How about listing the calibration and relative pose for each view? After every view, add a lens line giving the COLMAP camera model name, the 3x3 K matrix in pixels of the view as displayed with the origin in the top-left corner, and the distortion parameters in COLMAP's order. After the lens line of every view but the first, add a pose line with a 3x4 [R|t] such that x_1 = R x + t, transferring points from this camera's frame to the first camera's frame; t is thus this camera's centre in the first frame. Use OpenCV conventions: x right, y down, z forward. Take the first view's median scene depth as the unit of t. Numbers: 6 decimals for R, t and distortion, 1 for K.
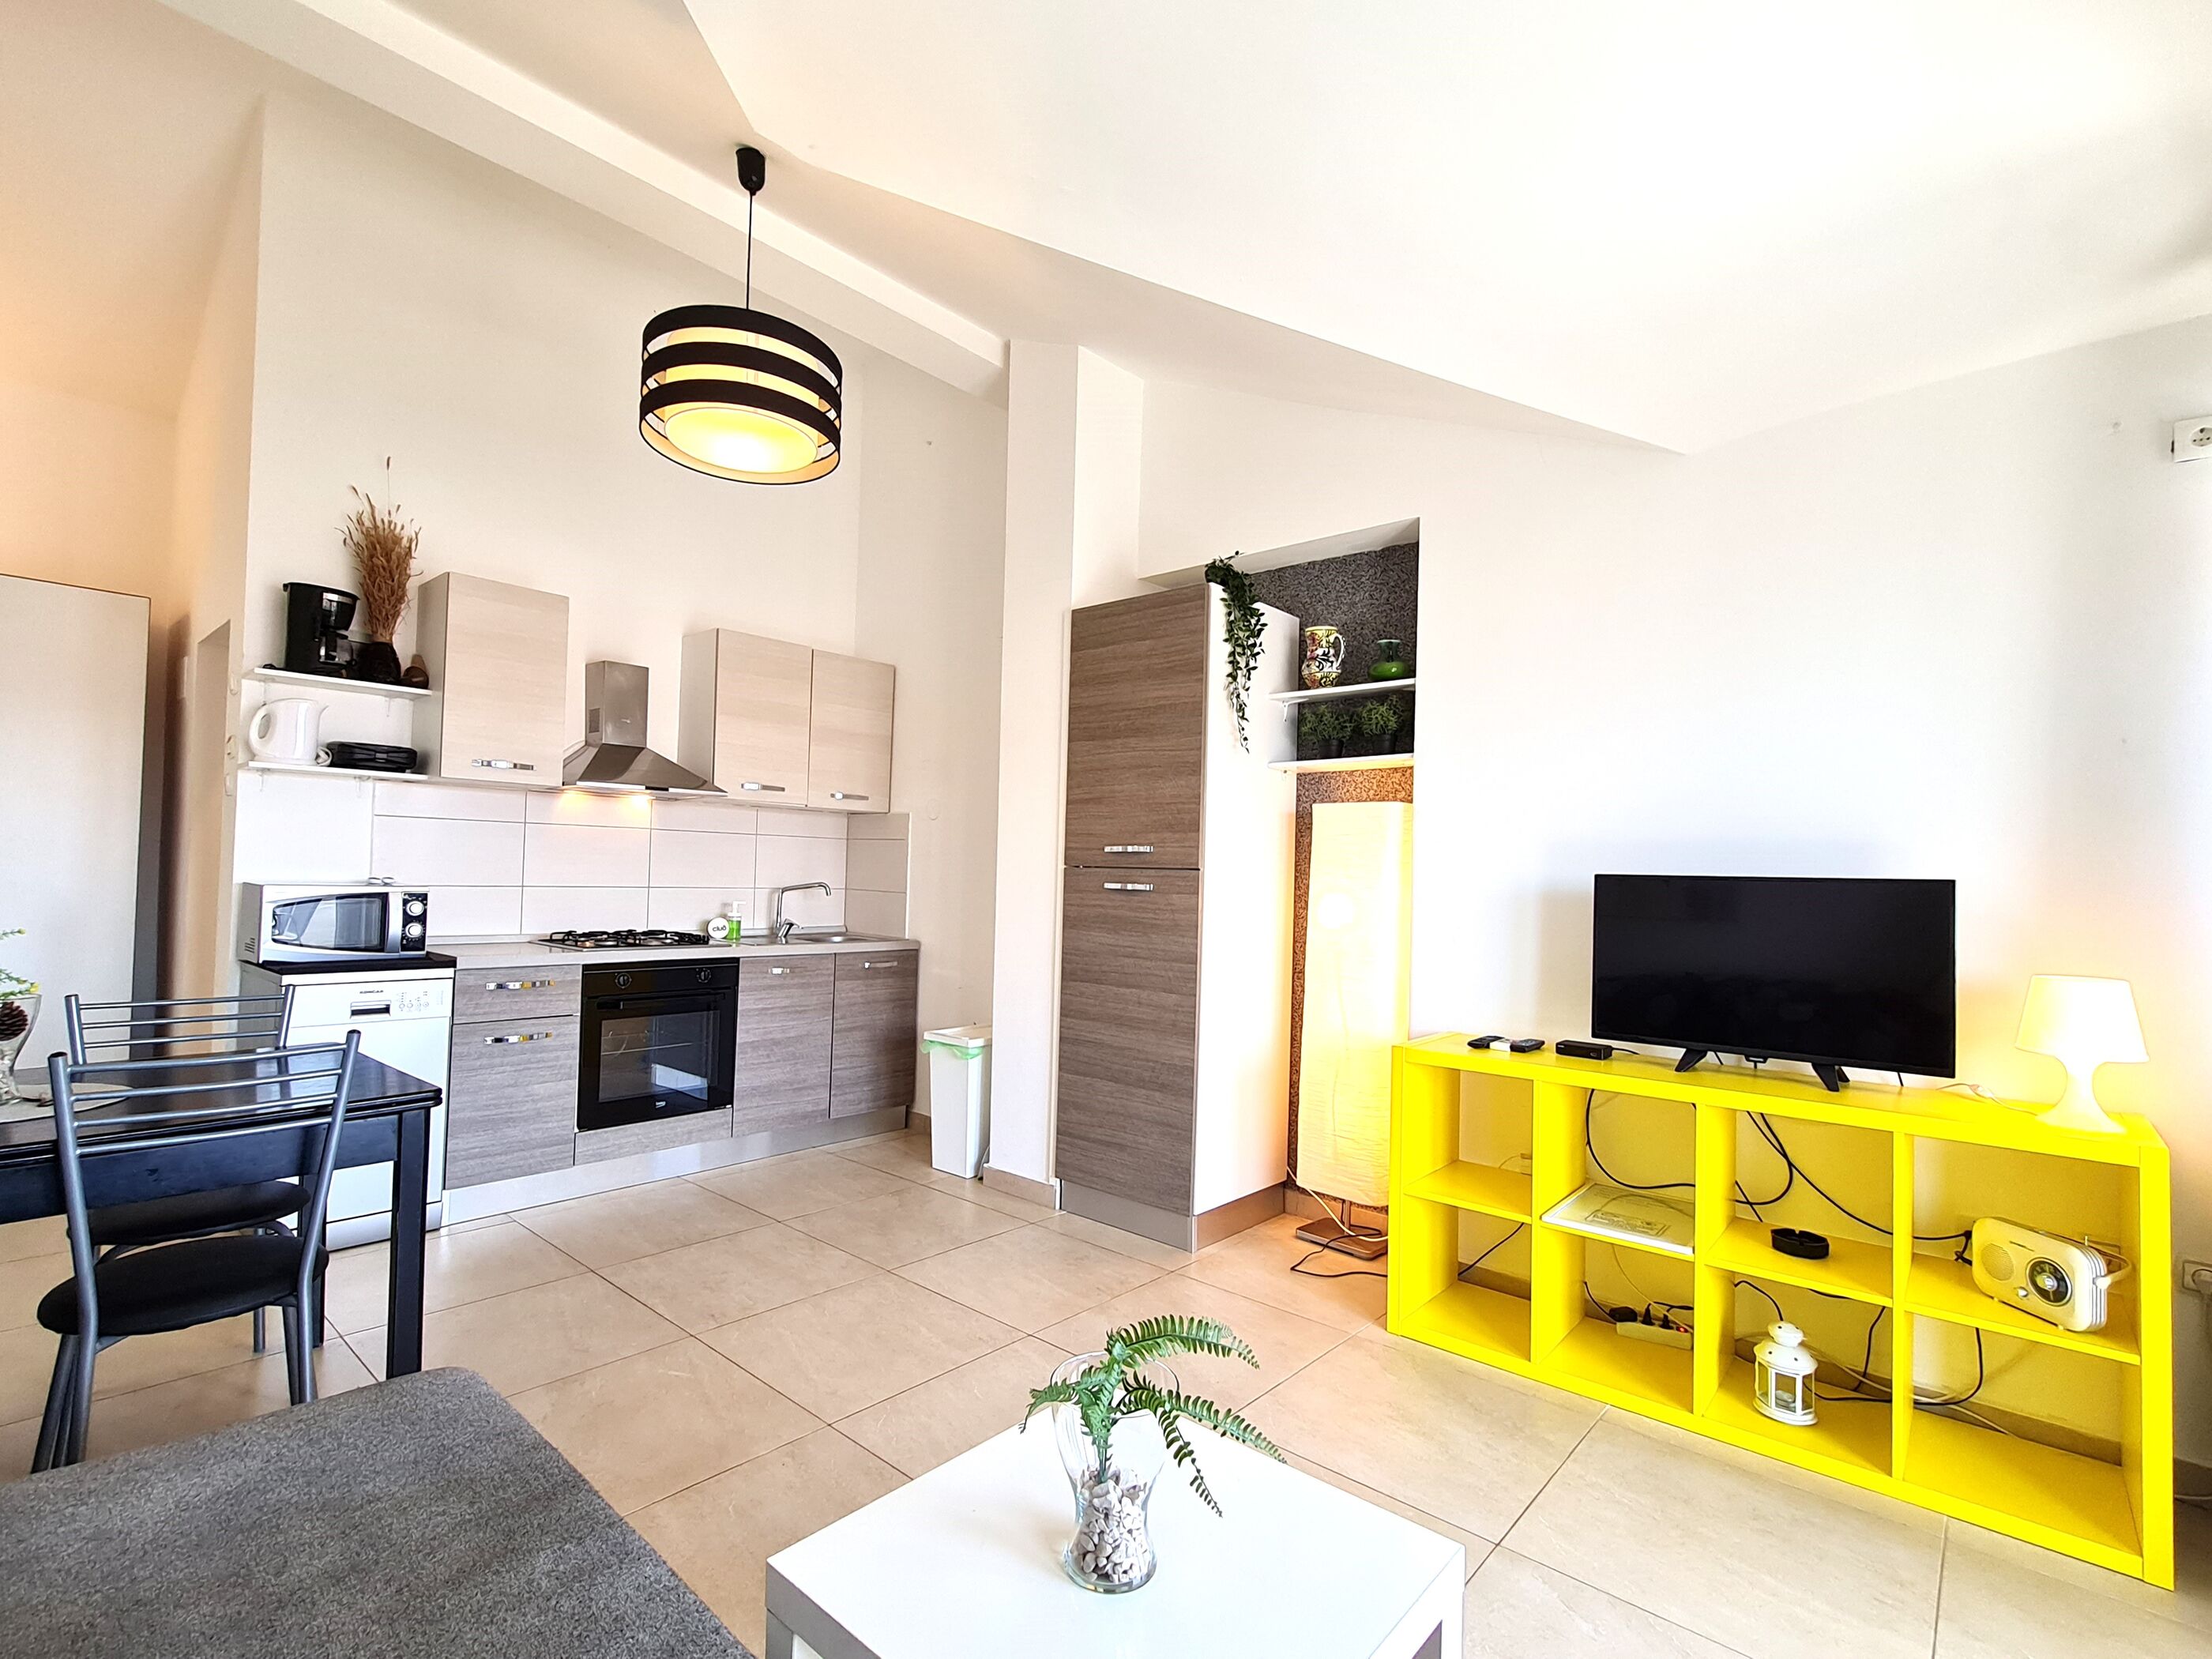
lens RADIAL K [[1034.8, 0, 1107.0], [0, 1034.8, 848.9], [0, 0, 1]] dist [0.002134, -0.000778]
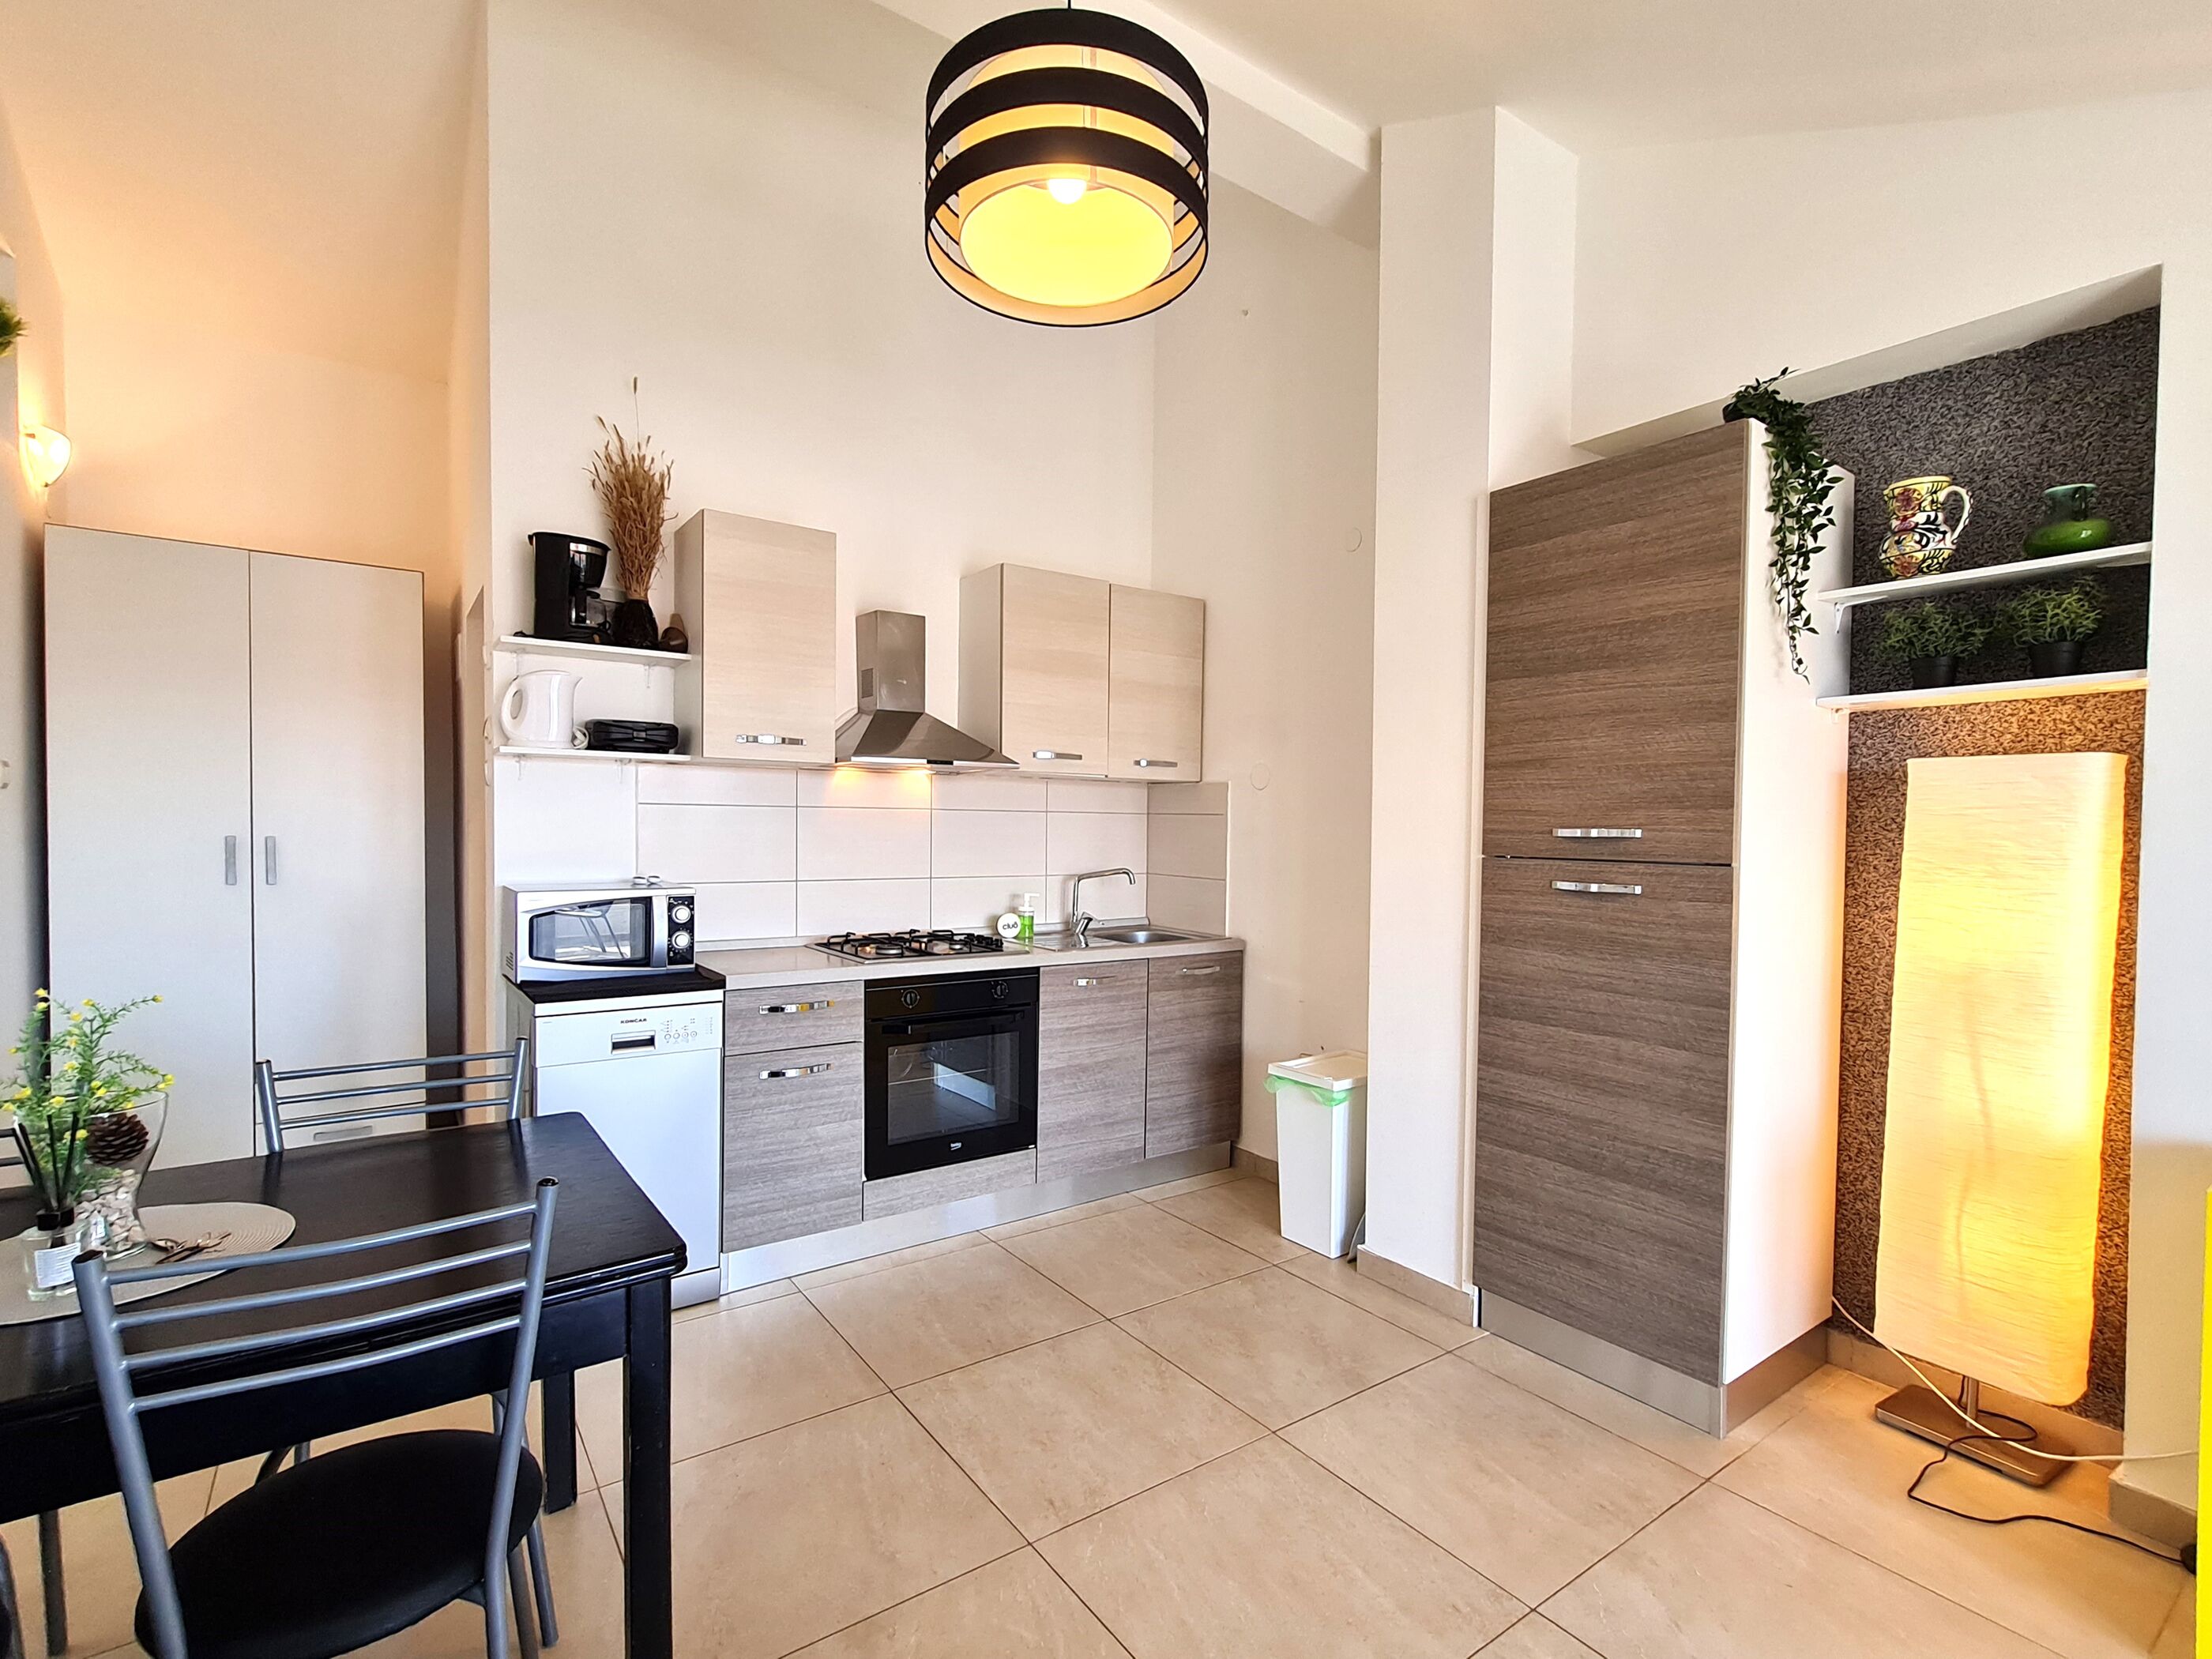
lens RADIAL K [[1034.8, 0, 1107.0], [0, 1034.8, 848.9], [0, 0, 1]] dist [0.002134, -0.000778]
pose [[0.974359, -0.010019, -0.224778, -0.136072], [0.019518, 0.999006, 0.040078, -0.022300], [0.224153, -0.043438, 0.973586, 0.252391]]
